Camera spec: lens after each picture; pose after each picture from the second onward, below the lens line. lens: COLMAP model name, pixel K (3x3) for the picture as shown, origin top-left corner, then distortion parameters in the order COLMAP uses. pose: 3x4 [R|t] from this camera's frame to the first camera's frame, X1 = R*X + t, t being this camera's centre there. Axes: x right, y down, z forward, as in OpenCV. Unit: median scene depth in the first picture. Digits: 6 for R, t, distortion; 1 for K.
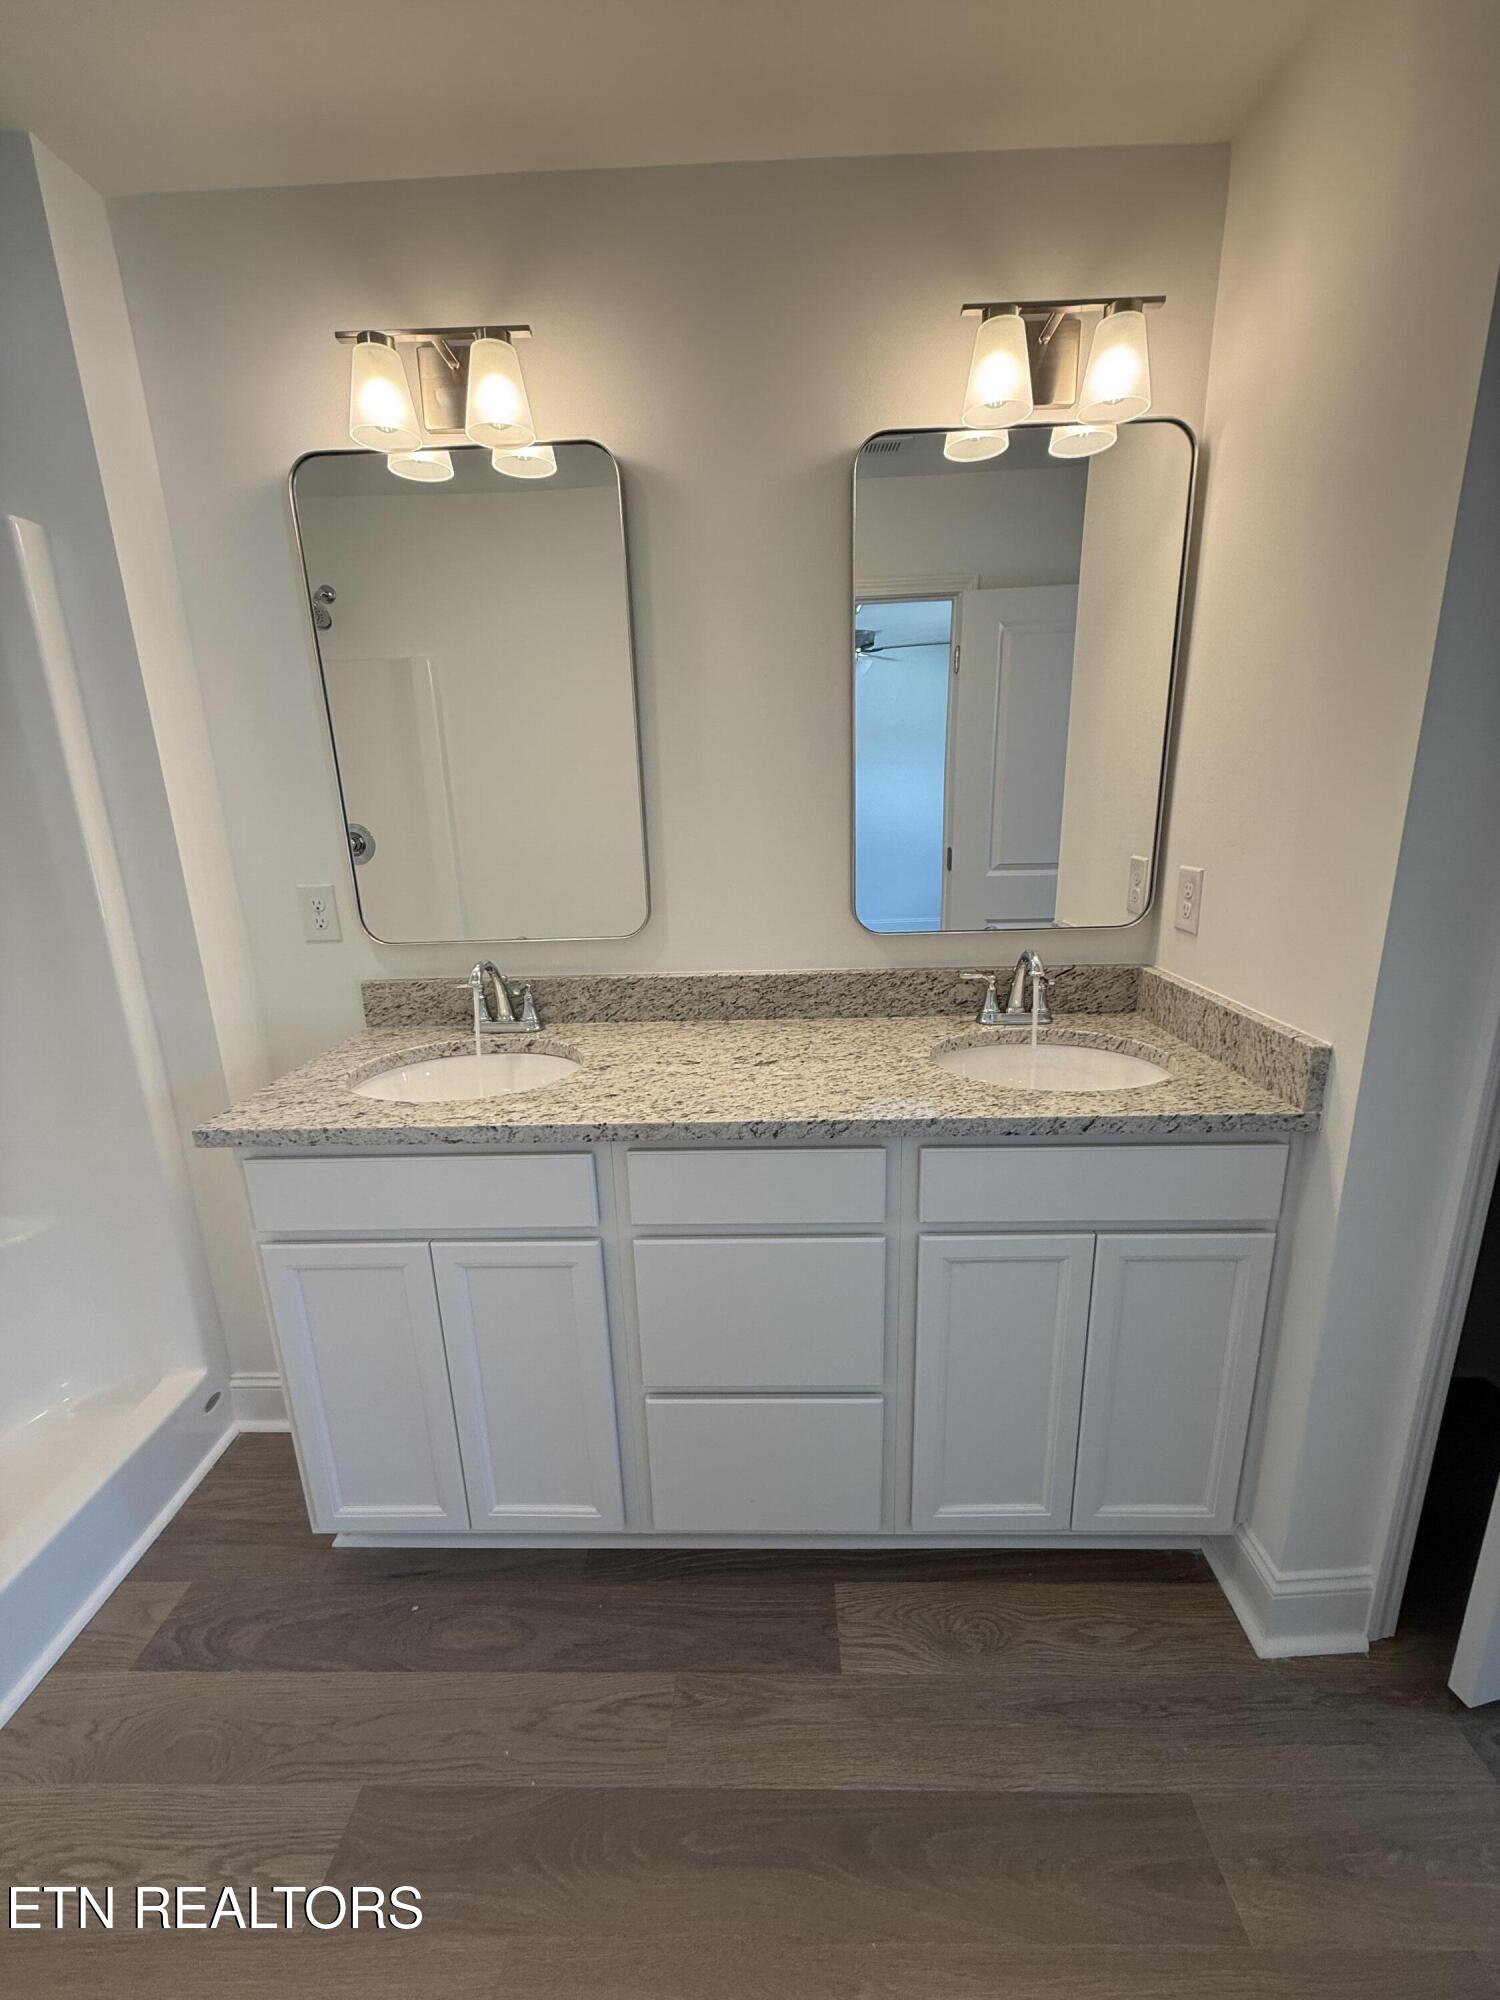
lens RADIAL K [[798.7, 0, 758.1], [0, 798.7, 1004.6], [0, 0, 1]] dist [-0.003543, 0.000190]
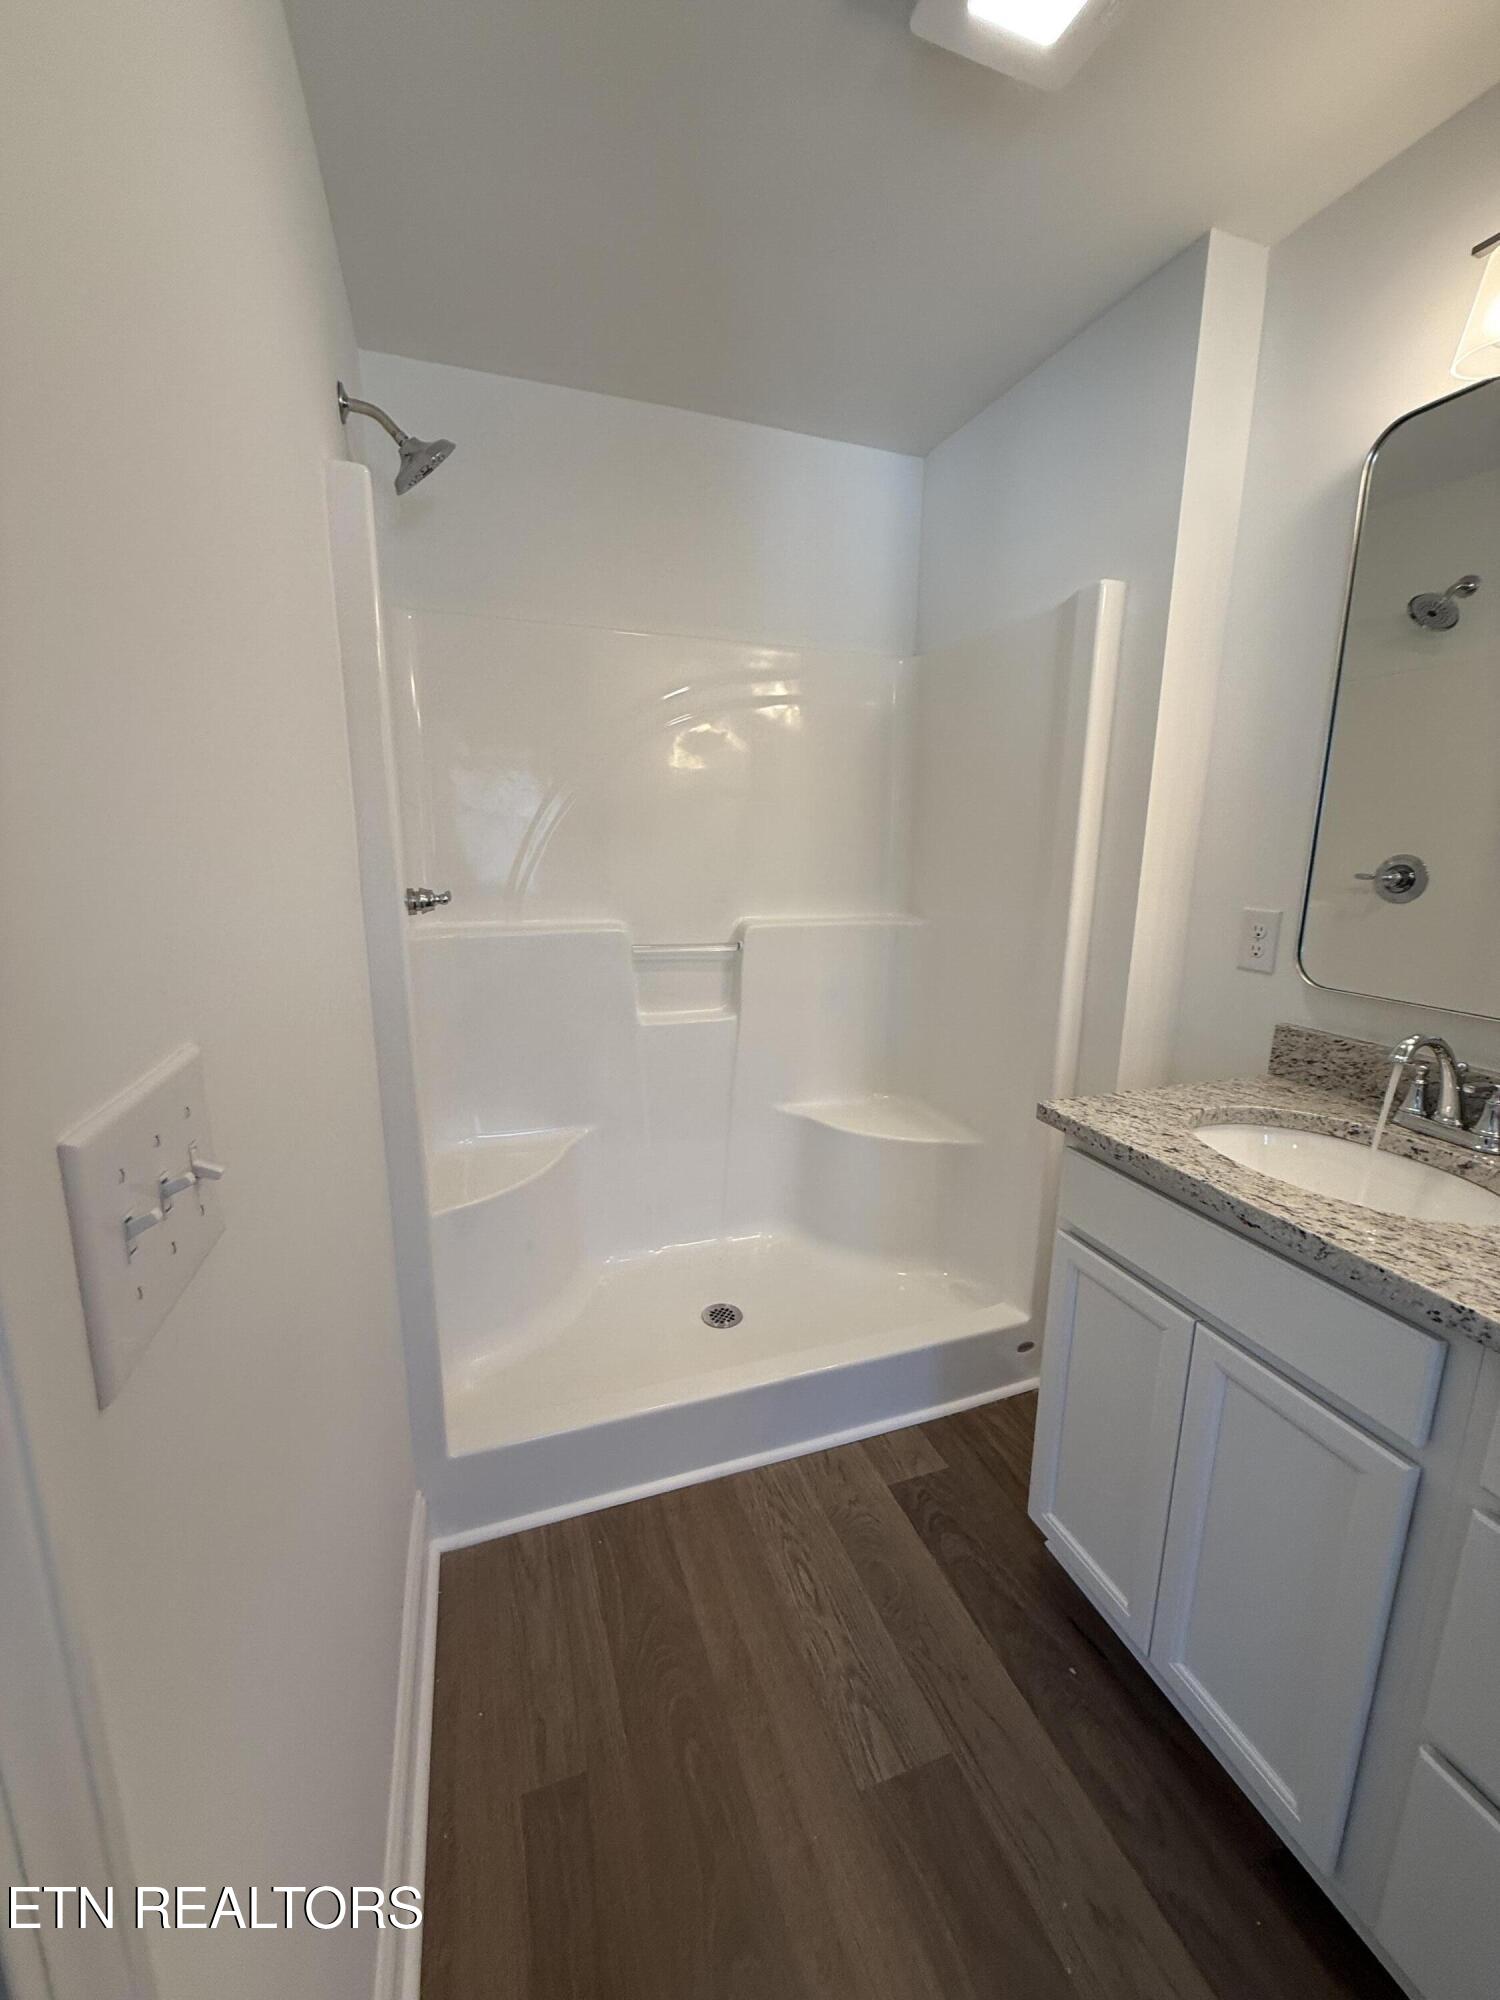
lens RADIAL K [[798.7, 0, 752.2], [0, 798.7, 1000.4], [0, 0, 1]] dist [-0.003543, 0.000190]
pose [[0.336587, 0.222124, -0.915080, 0.127735], [-0.264105, 0.955044, 0.134681, -0.020675], [0.903857, 0.196345, 0.380119, 0.158395]]
